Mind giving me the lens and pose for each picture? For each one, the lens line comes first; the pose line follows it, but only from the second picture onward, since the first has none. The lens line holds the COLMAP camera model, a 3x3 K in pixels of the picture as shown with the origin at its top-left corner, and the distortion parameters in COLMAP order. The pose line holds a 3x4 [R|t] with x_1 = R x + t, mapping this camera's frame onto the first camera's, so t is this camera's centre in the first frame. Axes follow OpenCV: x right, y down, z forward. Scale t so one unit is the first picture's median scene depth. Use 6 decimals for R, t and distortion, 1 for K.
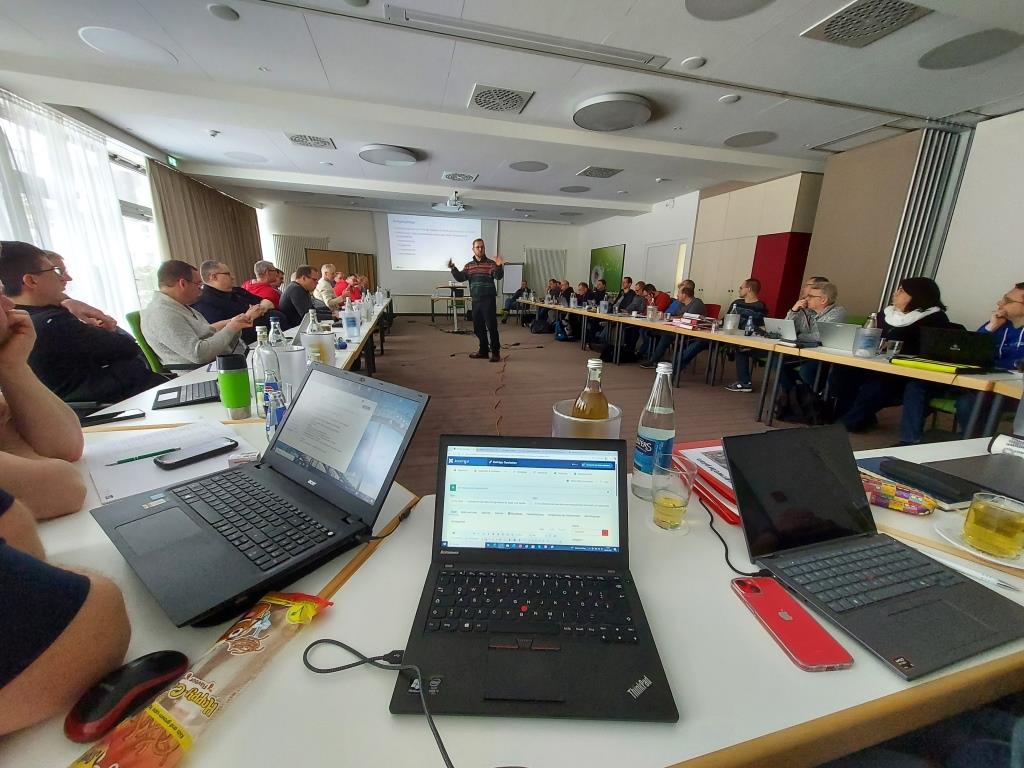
lens RADIAL K [[404.0, 0, 513.8], [0, 404.0, 383.7], [0, 0, 1]] dist [0.003961, -0.001707]
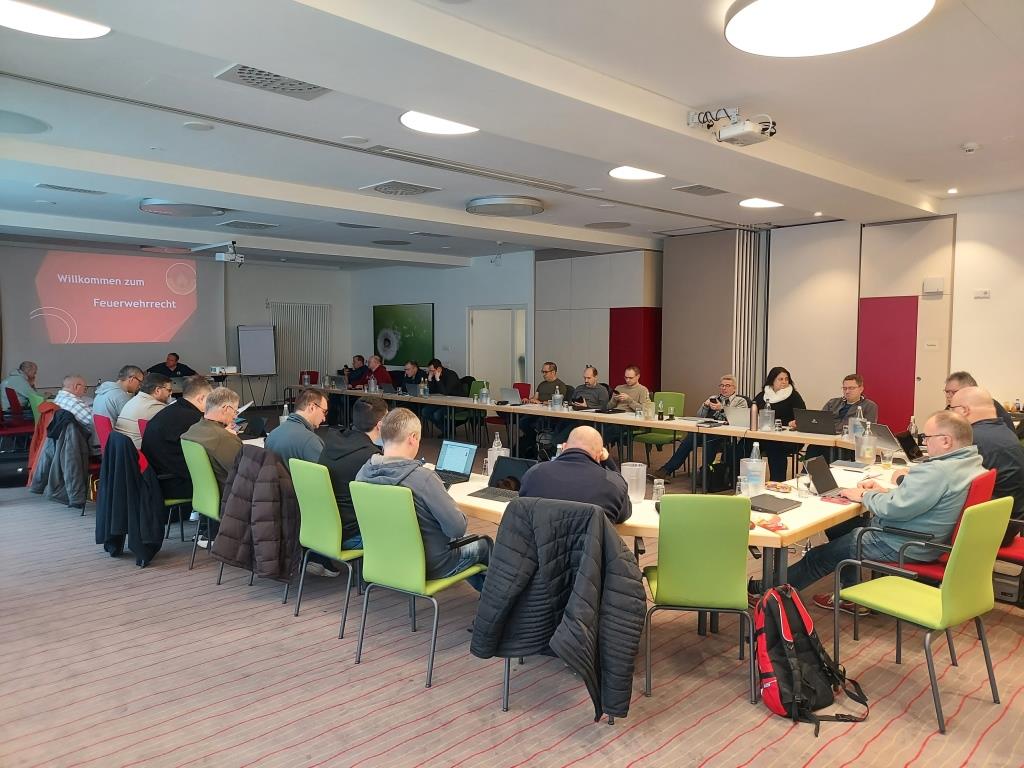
lens RADIAL K [[714.8, 0, 510.2], [0, 714.8, 384.2], [0, 0, 1]] dist [0.037086, -0.015056]
pose [[0.861810, -0.057943, 0.503911, -0.599430], [0.142329, 0.981166, -0.130597, -0.018812], [-0.486853, 0.184271, 0.853826, -0.354618]]
